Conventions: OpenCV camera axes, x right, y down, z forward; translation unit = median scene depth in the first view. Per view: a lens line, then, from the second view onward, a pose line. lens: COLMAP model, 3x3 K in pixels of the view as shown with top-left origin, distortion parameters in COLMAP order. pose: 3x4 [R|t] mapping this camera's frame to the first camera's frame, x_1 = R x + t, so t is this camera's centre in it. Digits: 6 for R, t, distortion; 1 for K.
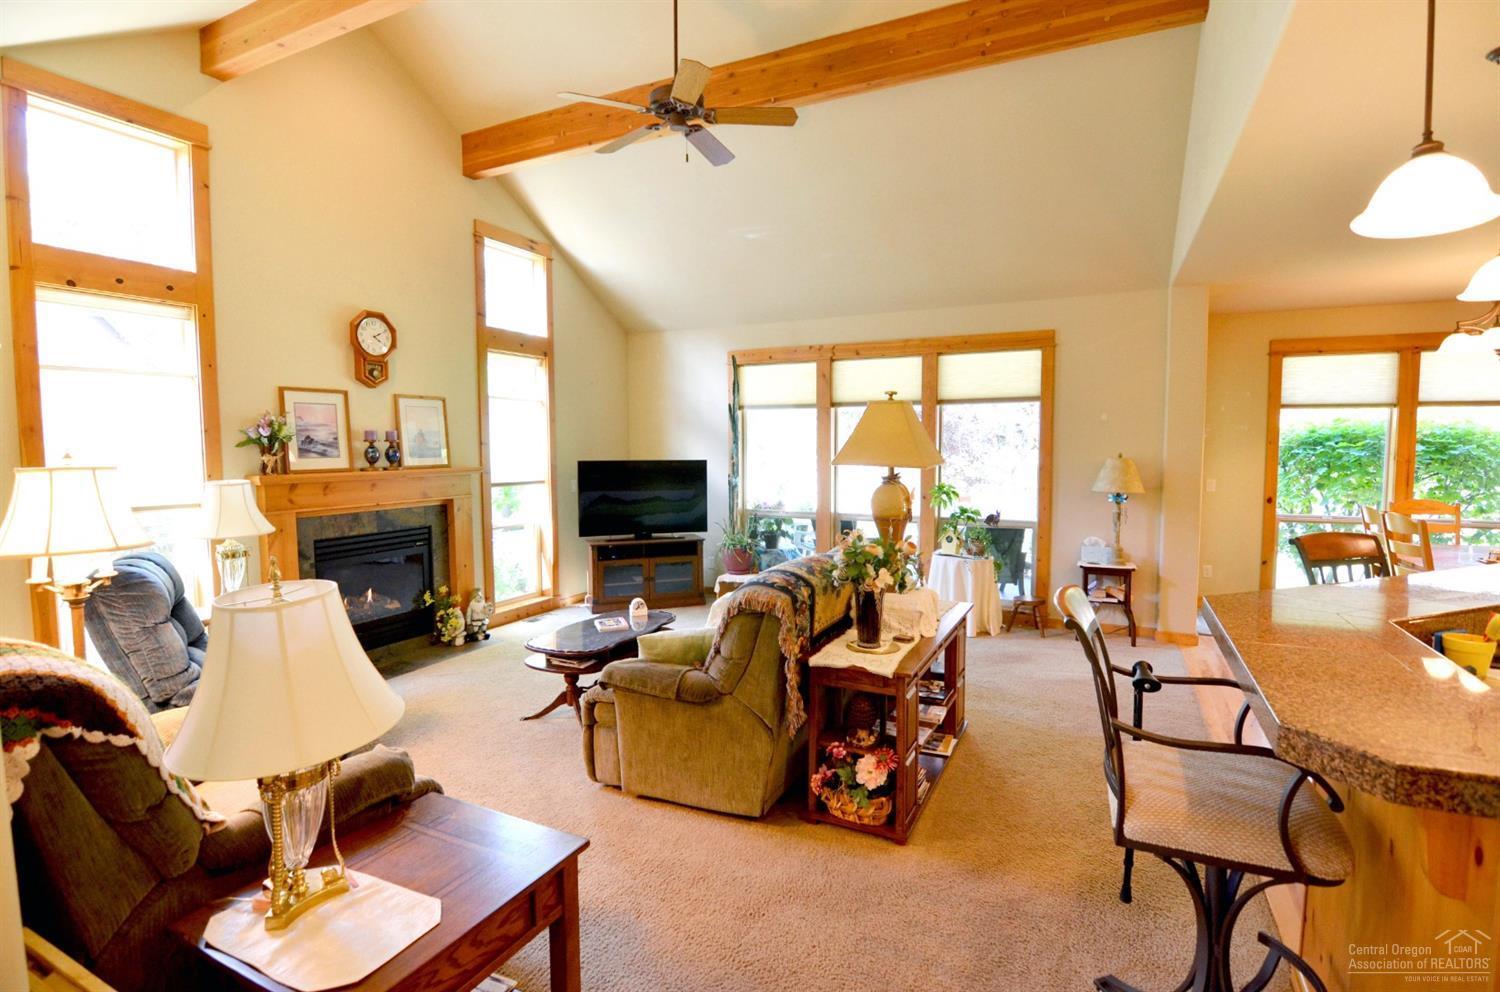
lens RADIAL K [[720.0, 0, 756.5], [0, 720.0, 491.8], [0, 0, 1]] dist [-0.003299, -0.000409]
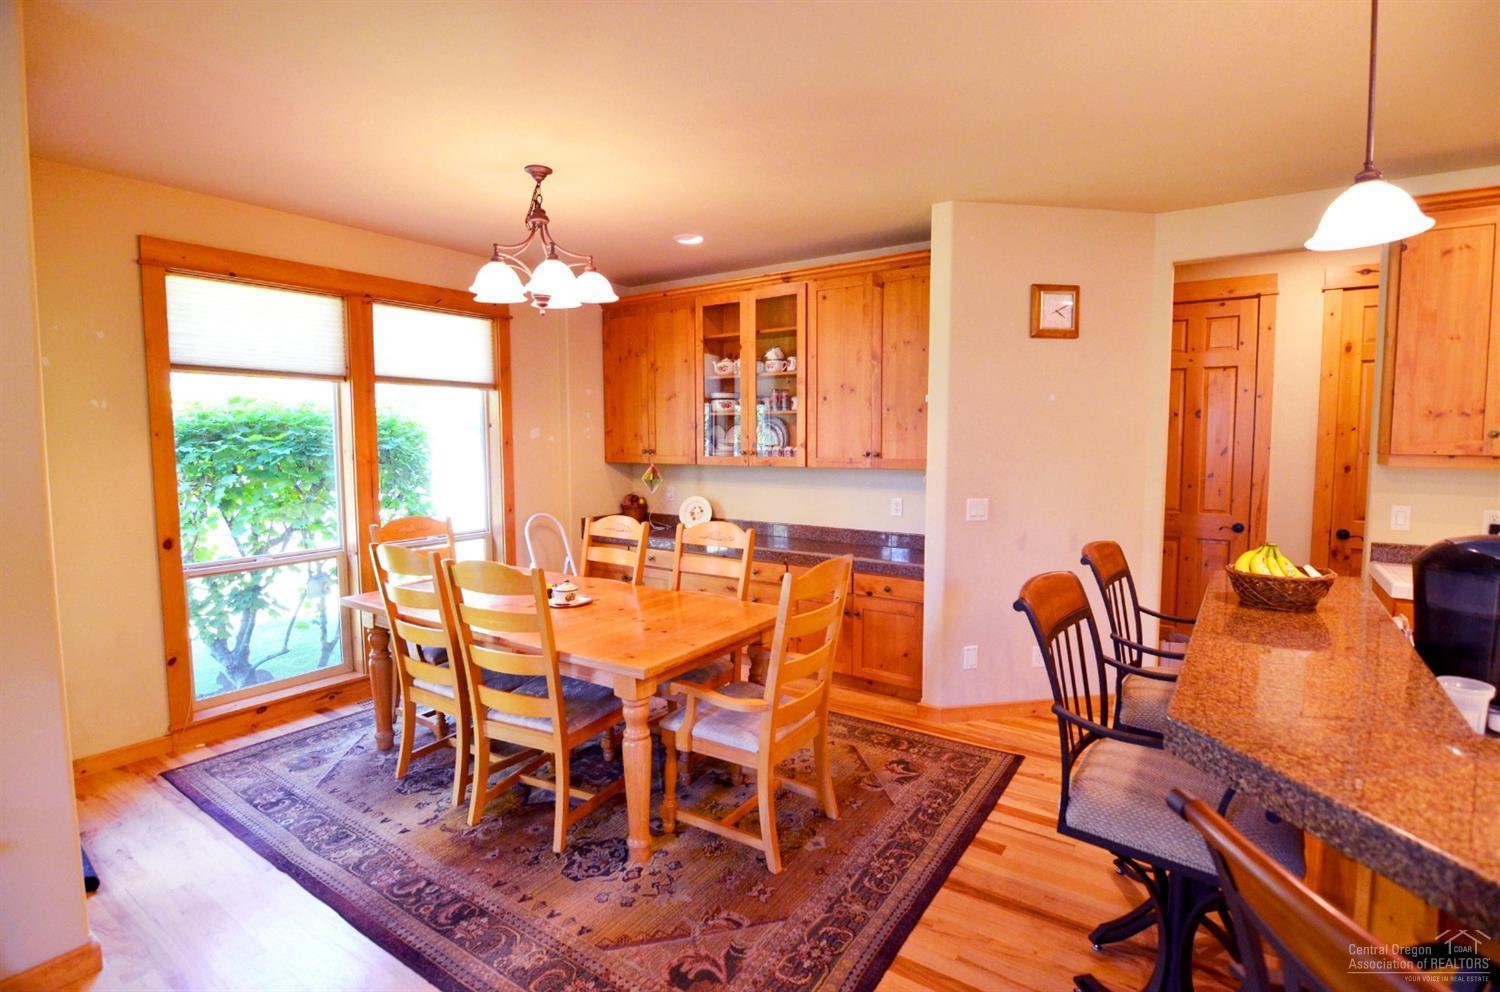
lens RADIAL K [[720.0, 0, 753.8], [0, 720.0, 484.7], [0, 0, 1]] dist [-0.003299, -0.000409]
pose [[0.137506, -0.064932, 0.988370, 0.254818], [0.071164, 0.995918, 0.055528, -0.029877], [-0.987941, 0.062701, 0.141566, 0.500035]]
